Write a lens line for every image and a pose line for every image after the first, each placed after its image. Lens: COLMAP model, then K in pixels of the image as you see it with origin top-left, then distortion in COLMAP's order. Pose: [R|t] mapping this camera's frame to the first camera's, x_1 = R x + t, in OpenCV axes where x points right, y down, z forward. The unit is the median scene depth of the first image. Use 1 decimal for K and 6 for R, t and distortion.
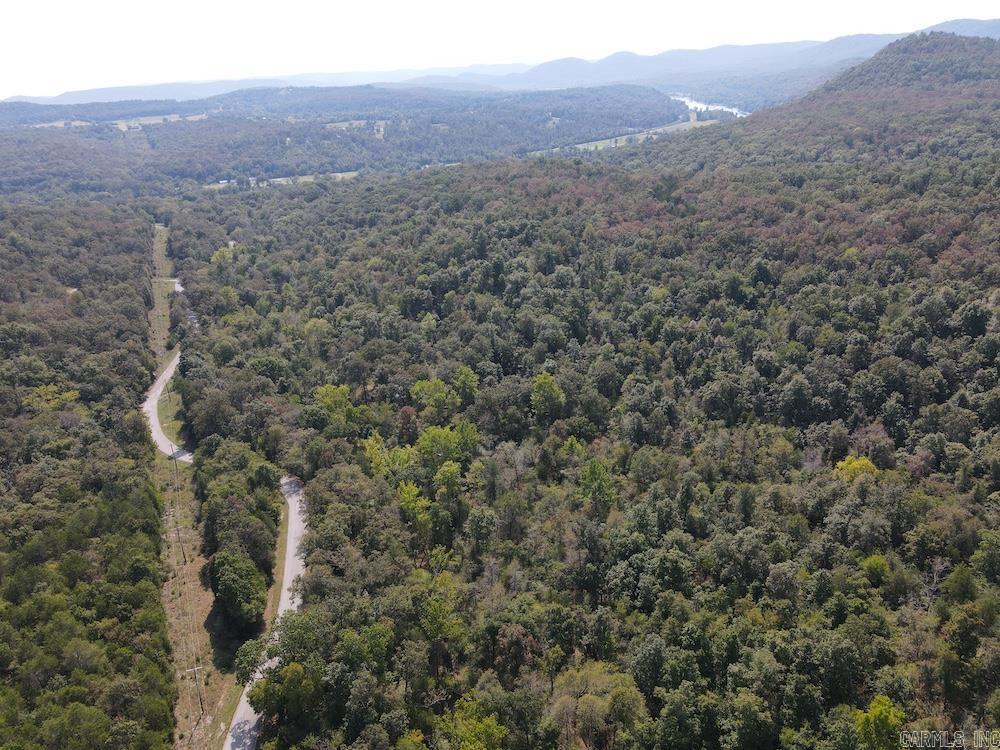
lens RADIAL K [[735.8, 0, 499.3], [0, 735.8, 378.2], [0, 0, 1]] dist [-0.000938, 0.026527]
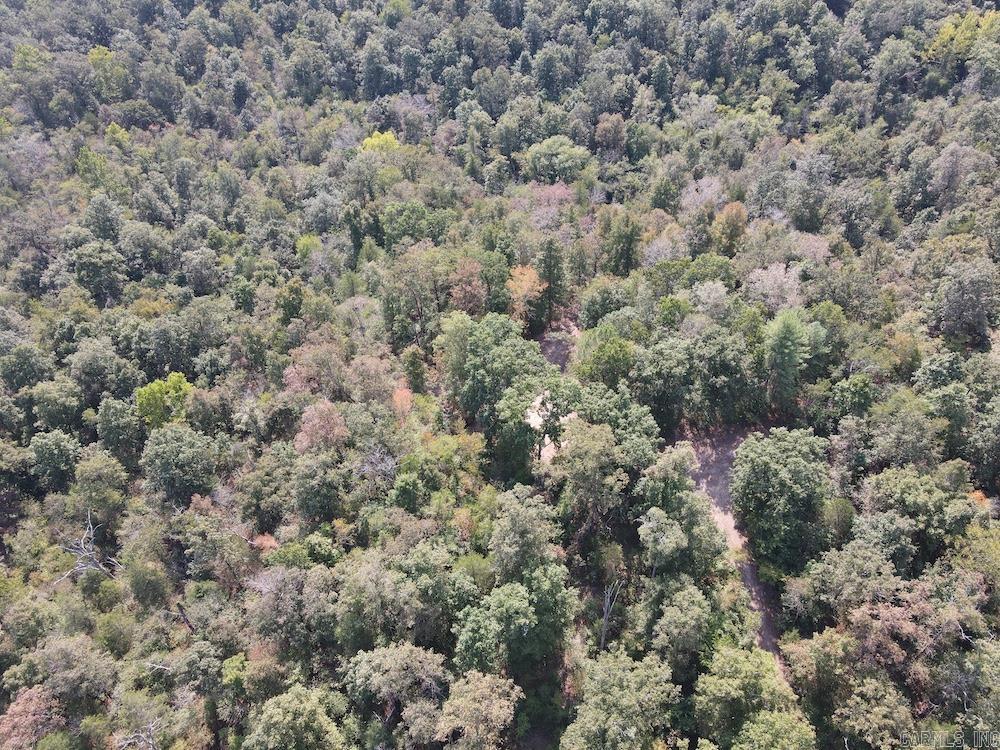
lens RADIAL K [[745.4, 0, 499.0], [0, 745.4, 369.3], [0, 0, 1]] dist [-0.002603, 0.026445]
pose [[0.993316, -0.076151, 0.086743, 0.437190], [0.037247, 0.922765, 0.383560, 0.023131], [-0.109252, -0.377765, 0.919433, 0.002597]]
